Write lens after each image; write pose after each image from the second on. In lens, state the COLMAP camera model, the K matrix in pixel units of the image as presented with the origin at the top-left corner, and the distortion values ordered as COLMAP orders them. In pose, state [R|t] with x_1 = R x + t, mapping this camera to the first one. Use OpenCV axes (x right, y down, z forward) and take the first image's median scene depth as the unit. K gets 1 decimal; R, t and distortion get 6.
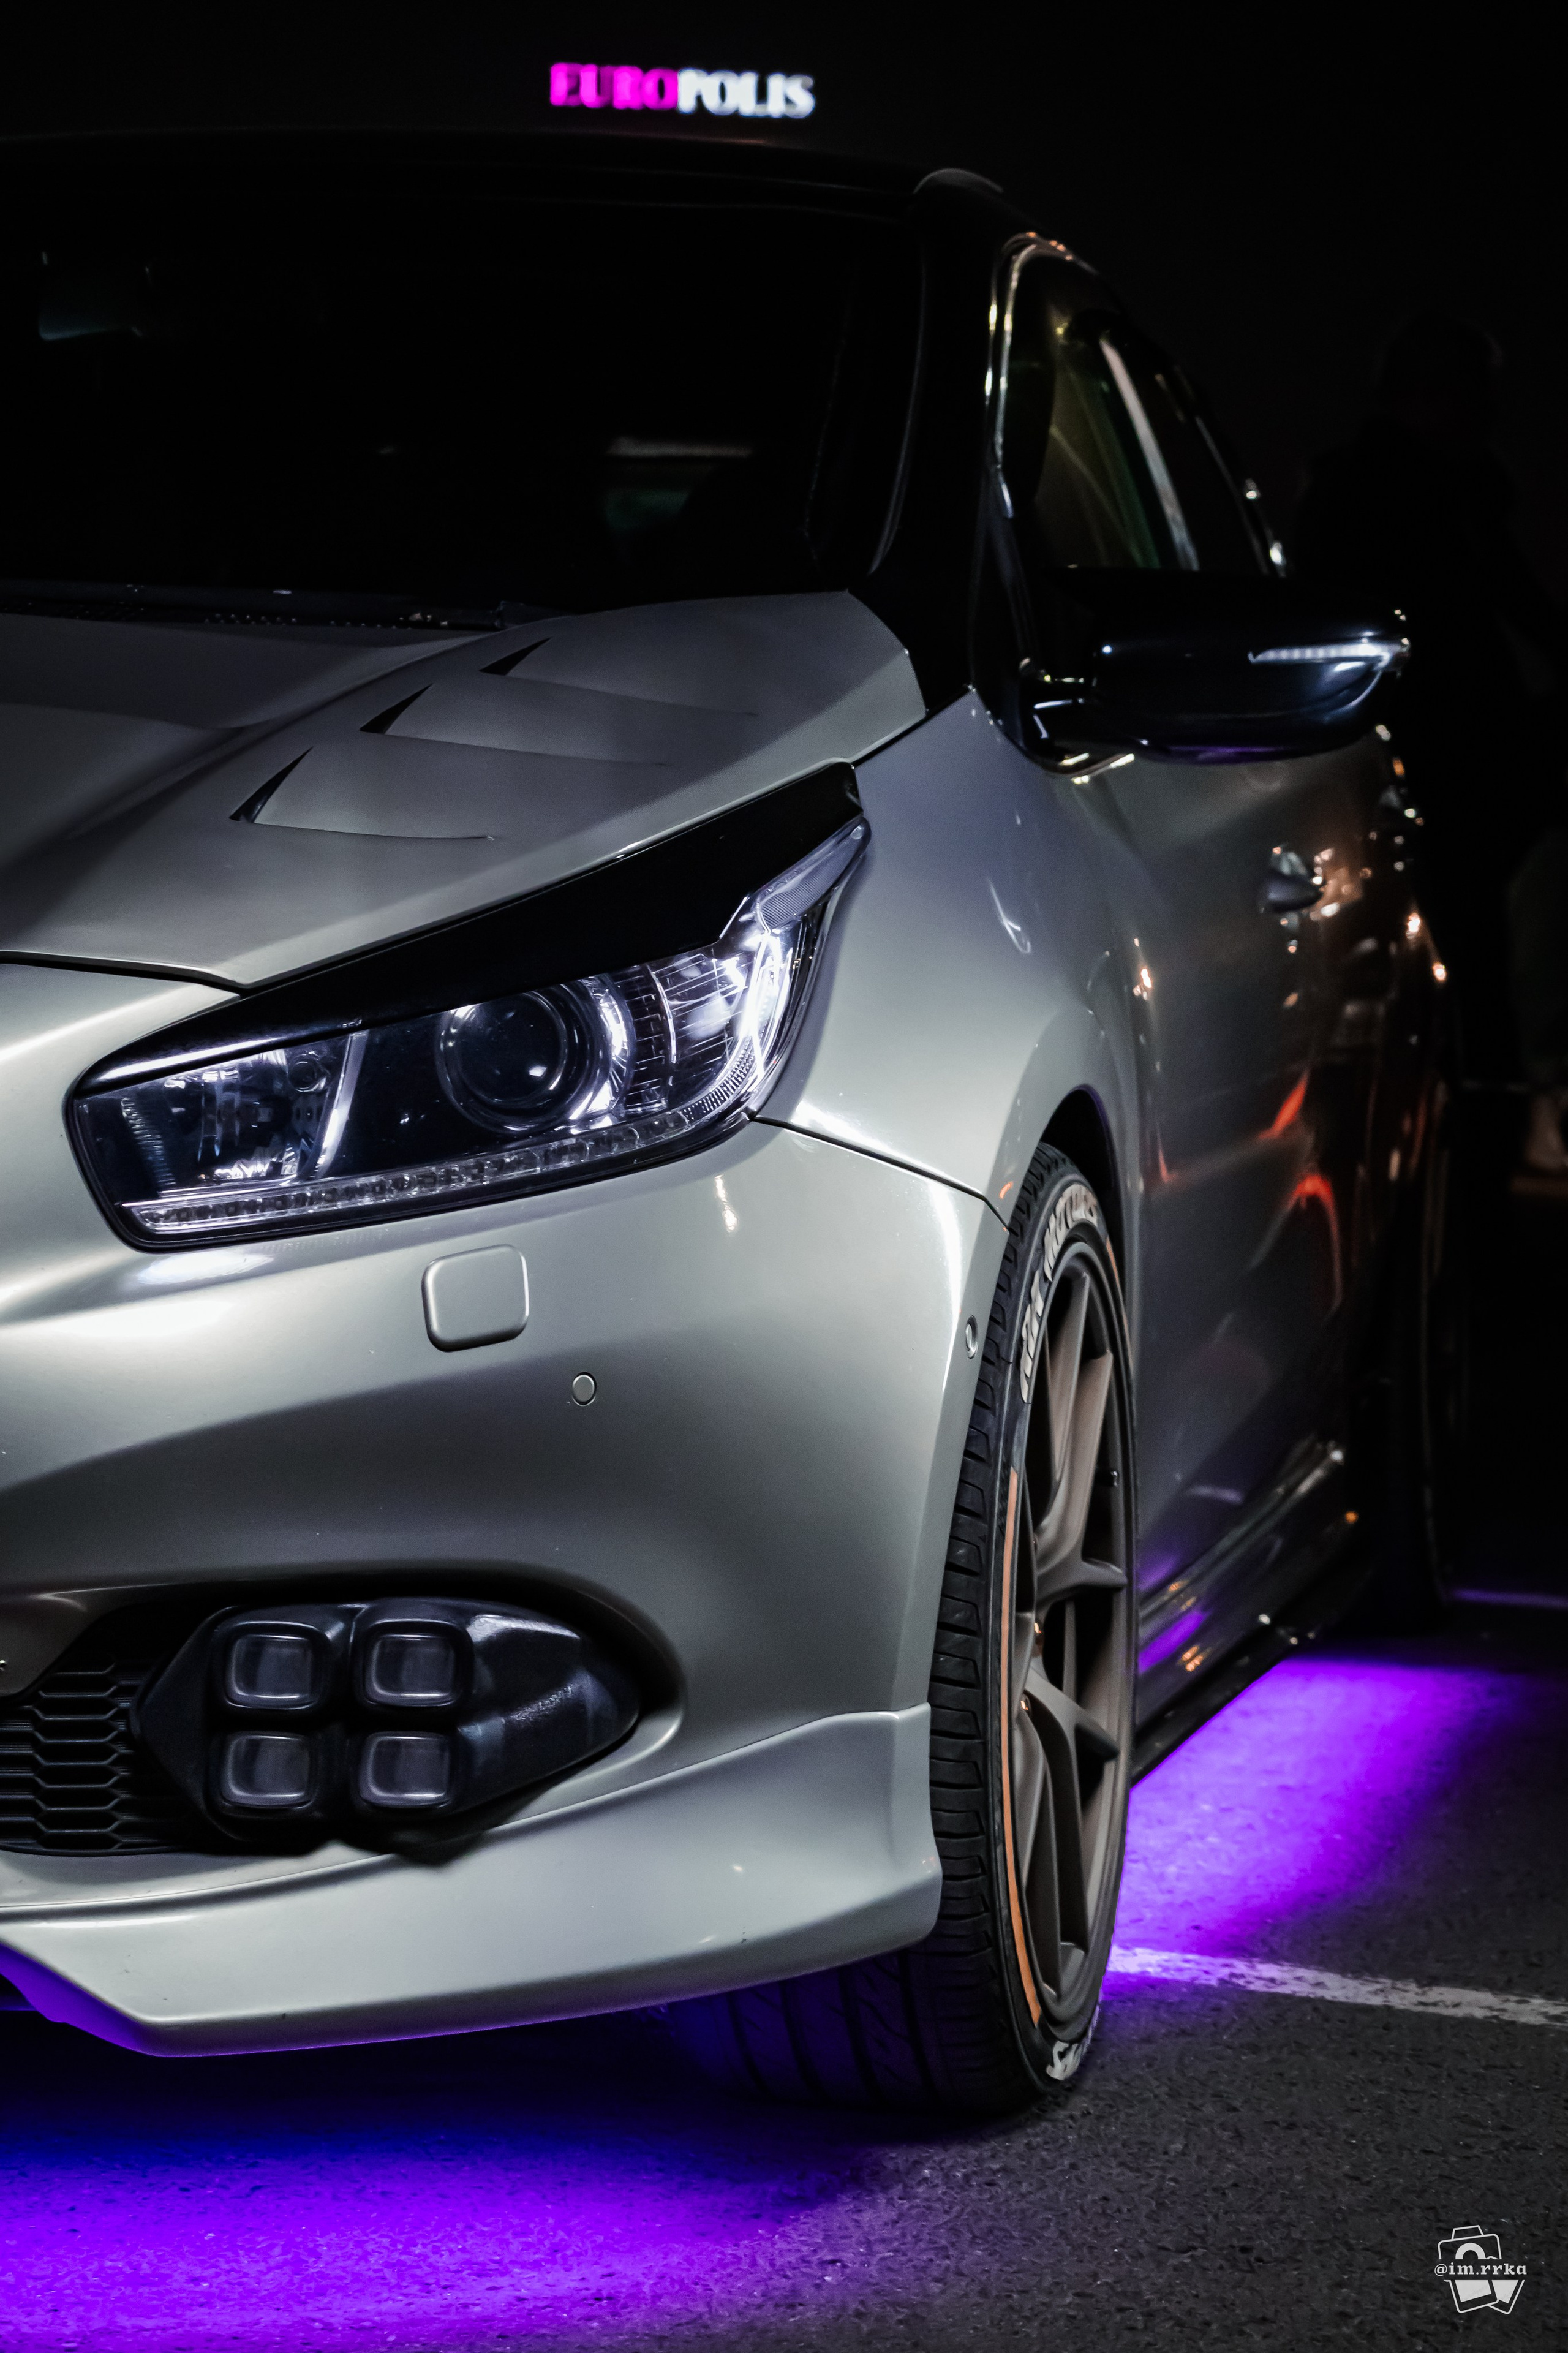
lens RADIAL K [[5906.4, 0, 784.0], [0, 5906.4, 1176.5], [0, 0, 1]] dist [0.083729, 0.890977]
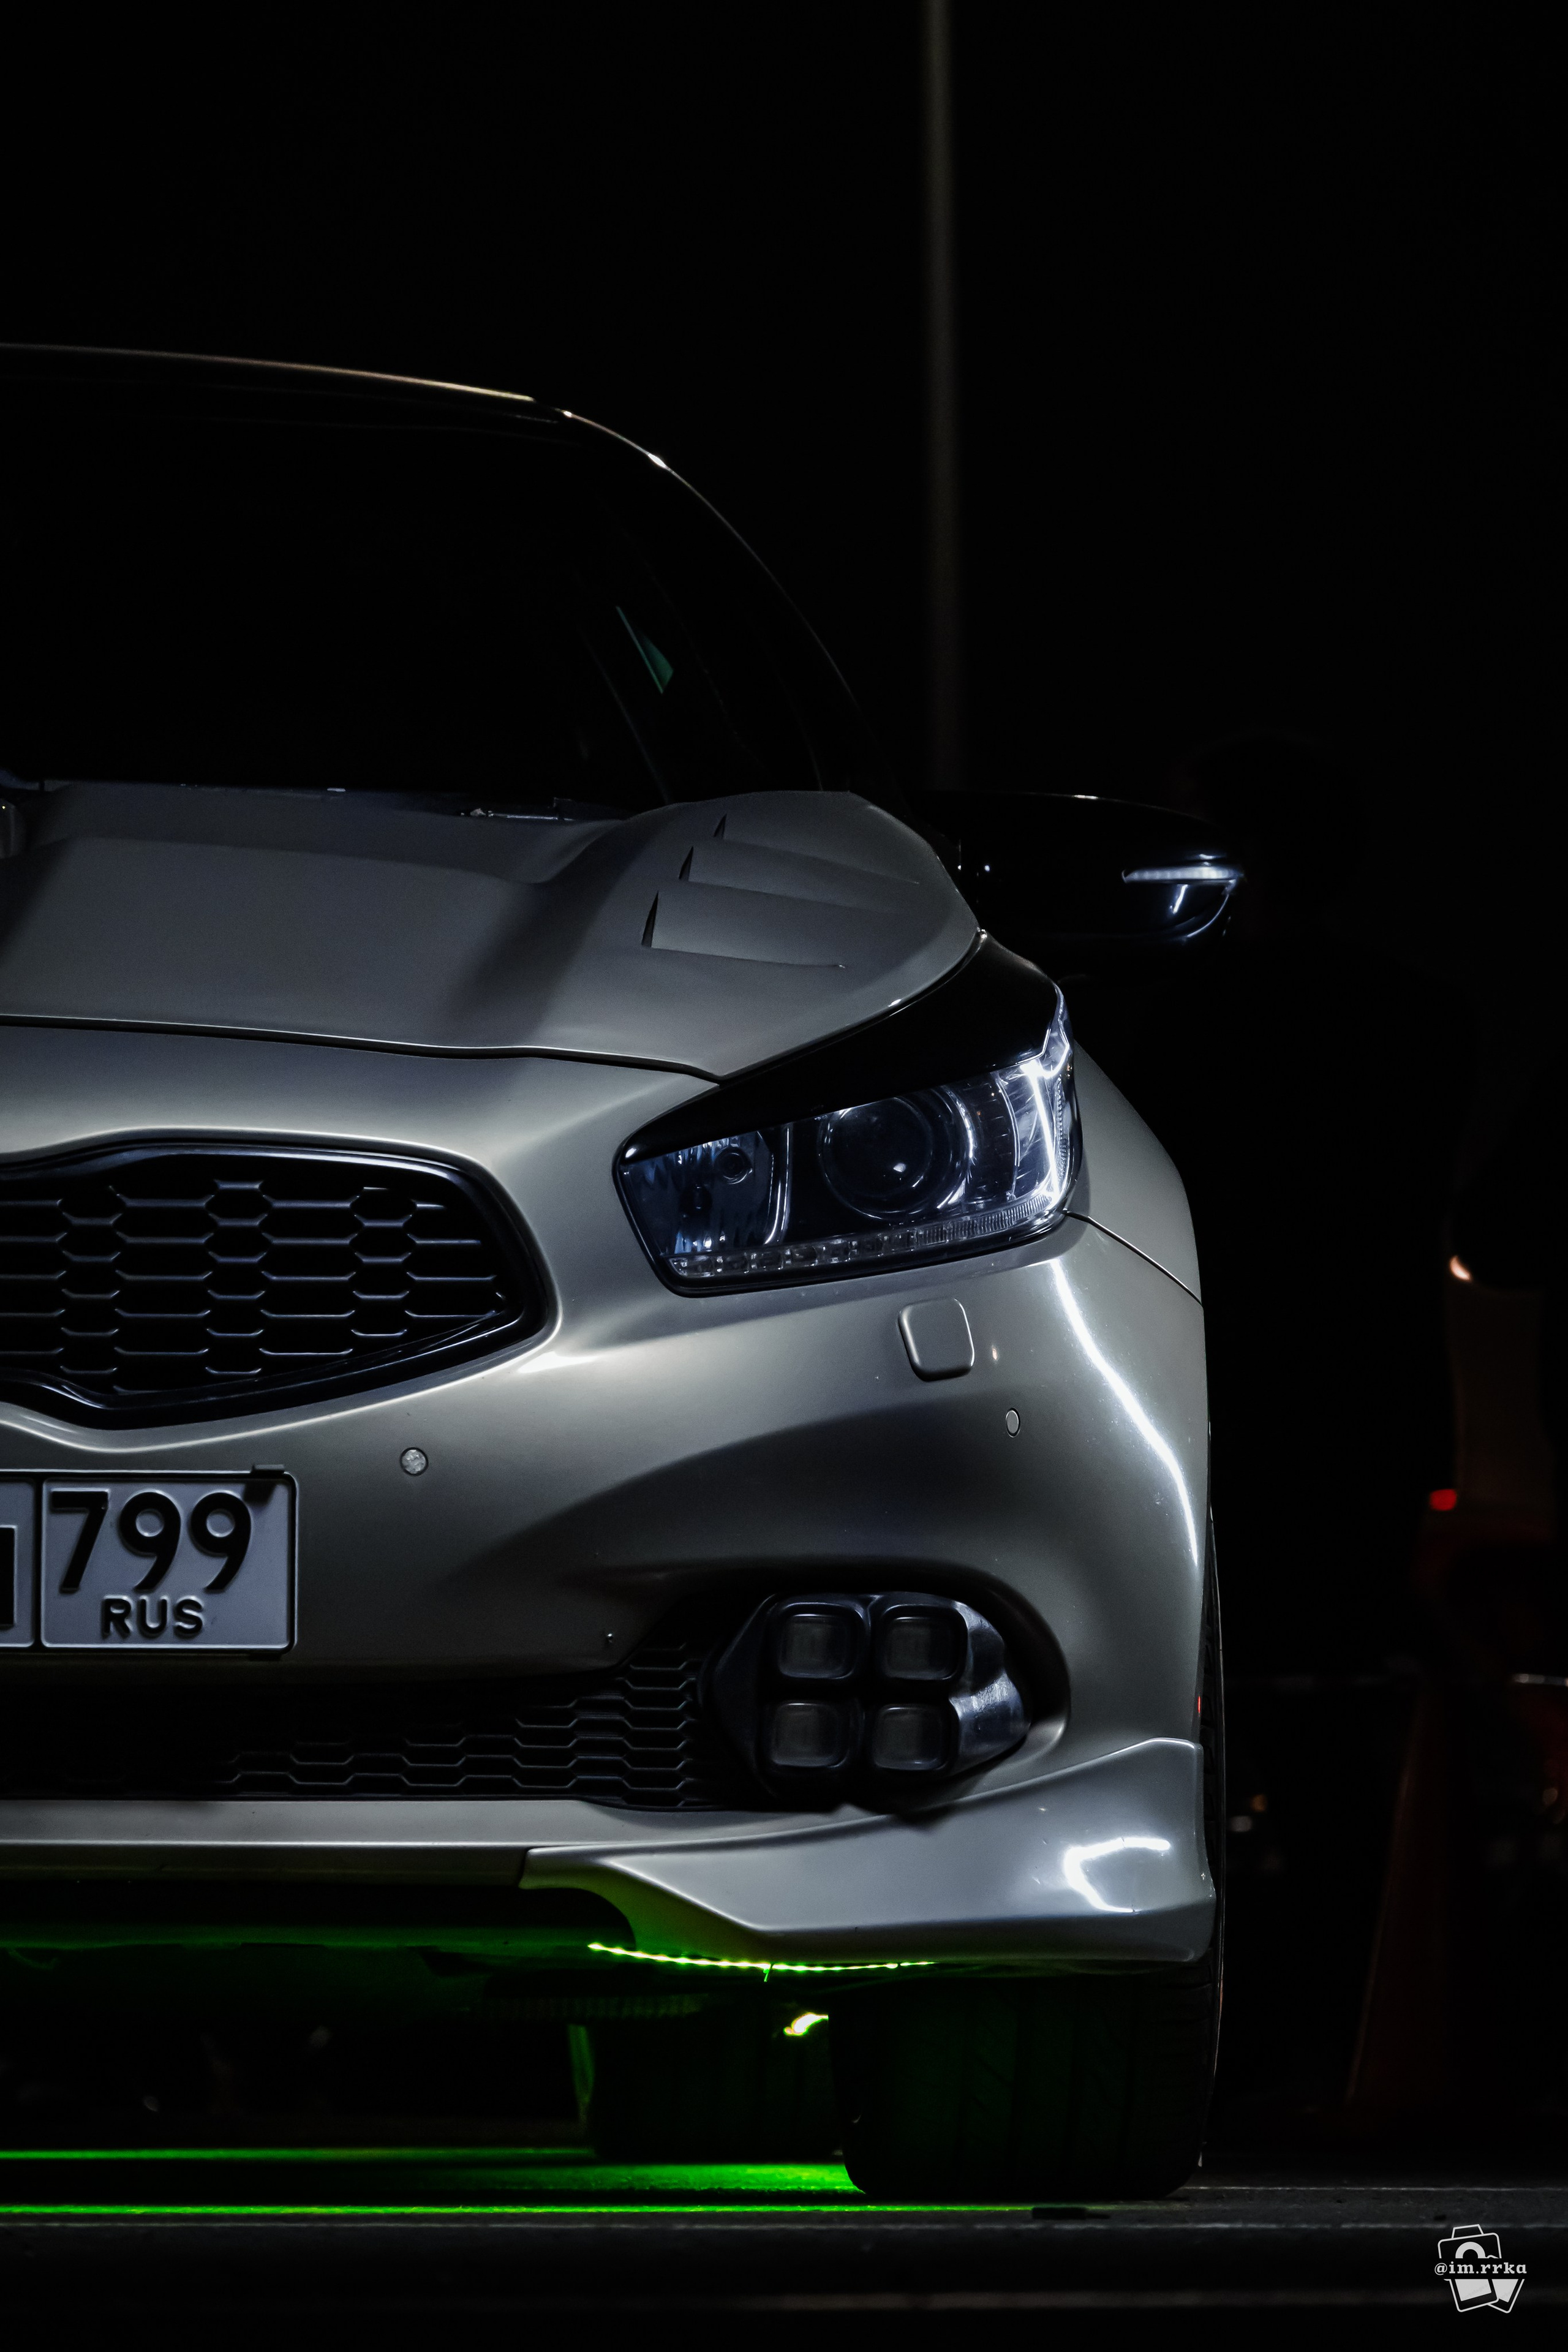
lens RADIAL K [[12885.6, 0, 784.0], [0, 12885.6, 1176.0], [0, 0, 1]] dist [0.041529, -14.211175]
pose [[0.960409, -0.003452, 0.278573, -0.788094], [0.033049, 0.994274, -0.101622, 0.245259], [-0.276627, 0.106805, 0.955024, -1.418942]]
